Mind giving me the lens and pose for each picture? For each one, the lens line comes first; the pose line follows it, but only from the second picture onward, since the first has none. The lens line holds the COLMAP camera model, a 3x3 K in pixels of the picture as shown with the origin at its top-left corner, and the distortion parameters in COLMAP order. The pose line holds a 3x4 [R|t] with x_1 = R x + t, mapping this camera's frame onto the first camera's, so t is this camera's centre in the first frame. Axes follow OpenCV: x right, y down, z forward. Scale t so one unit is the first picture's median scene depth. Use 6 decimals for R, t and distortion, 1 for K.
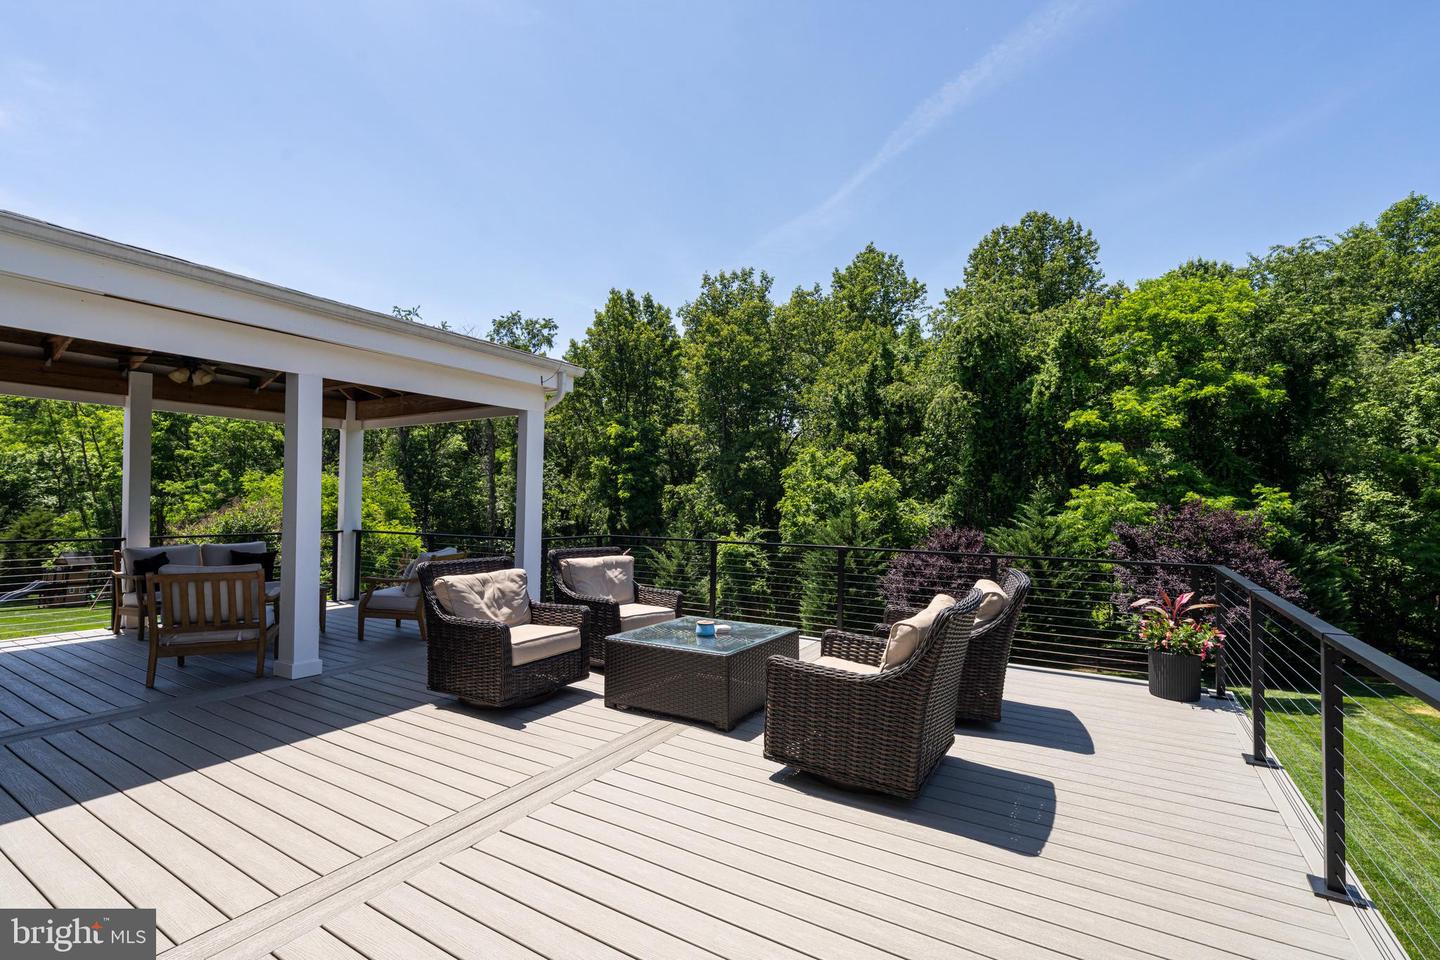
lens RADIAL K [[646.1, 0, 720.0], [0, 646.1, 480.0], [0, 0, 1]] dist [0.000929, -0.000037]
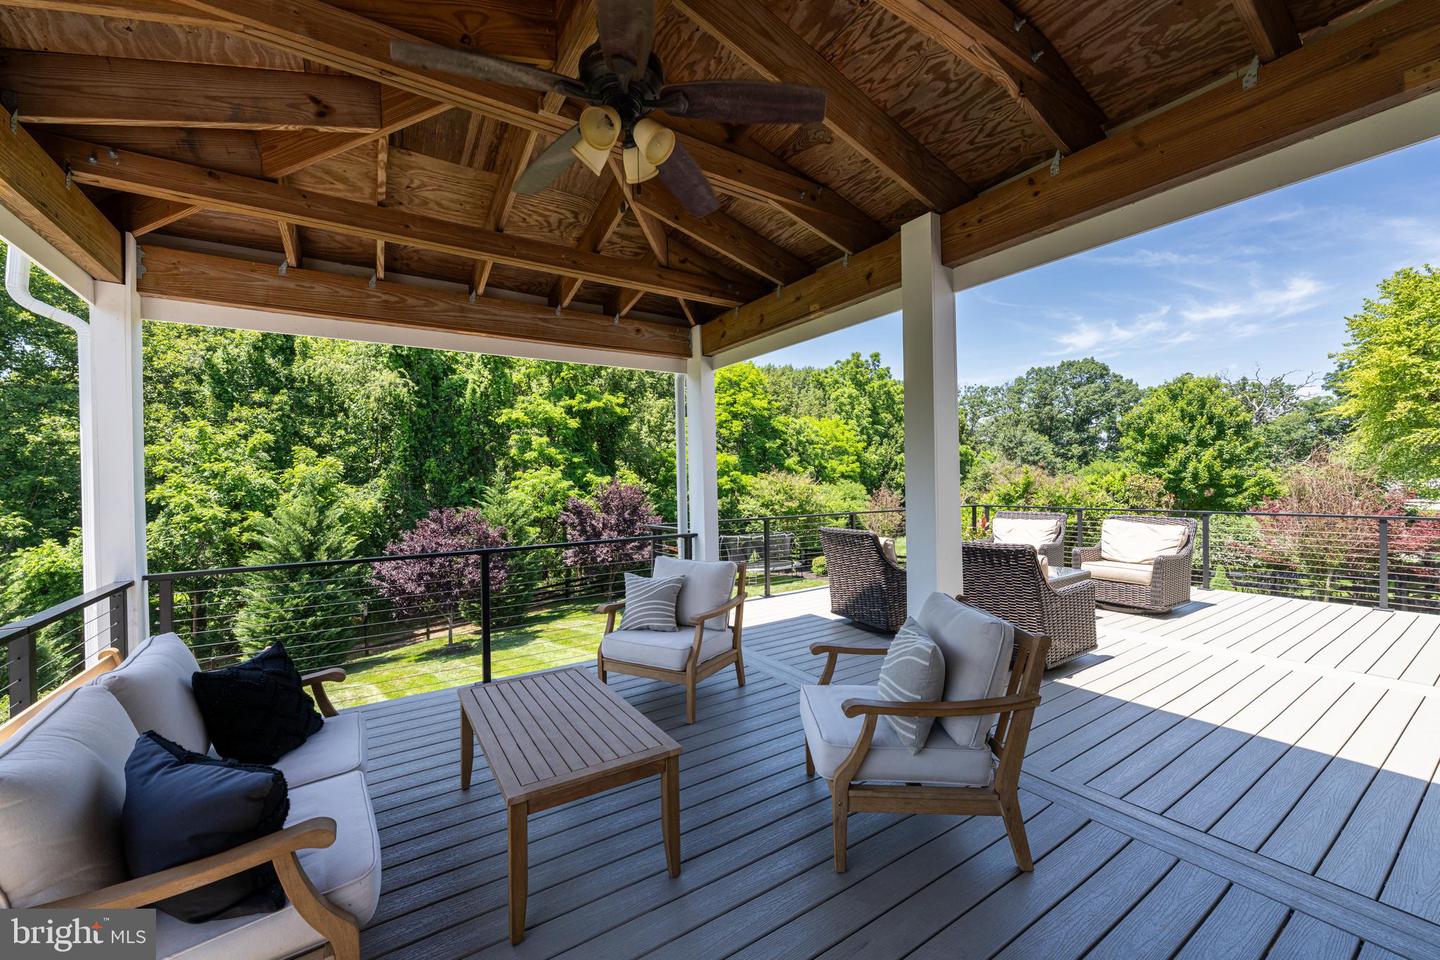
lens RADIAL K [[554.1, 0, 720.0], [0, 554.1, 480.0], [0, 0, 1]] dist [-0.001761, -0.000047]
pose [[0.430998, -0.015937, 0.902212, -0.153518], [-0.009159, 0.999715, 0.022035, 0.001017], [-0.902307, -0.017761, 0.430729, 0.115167]]
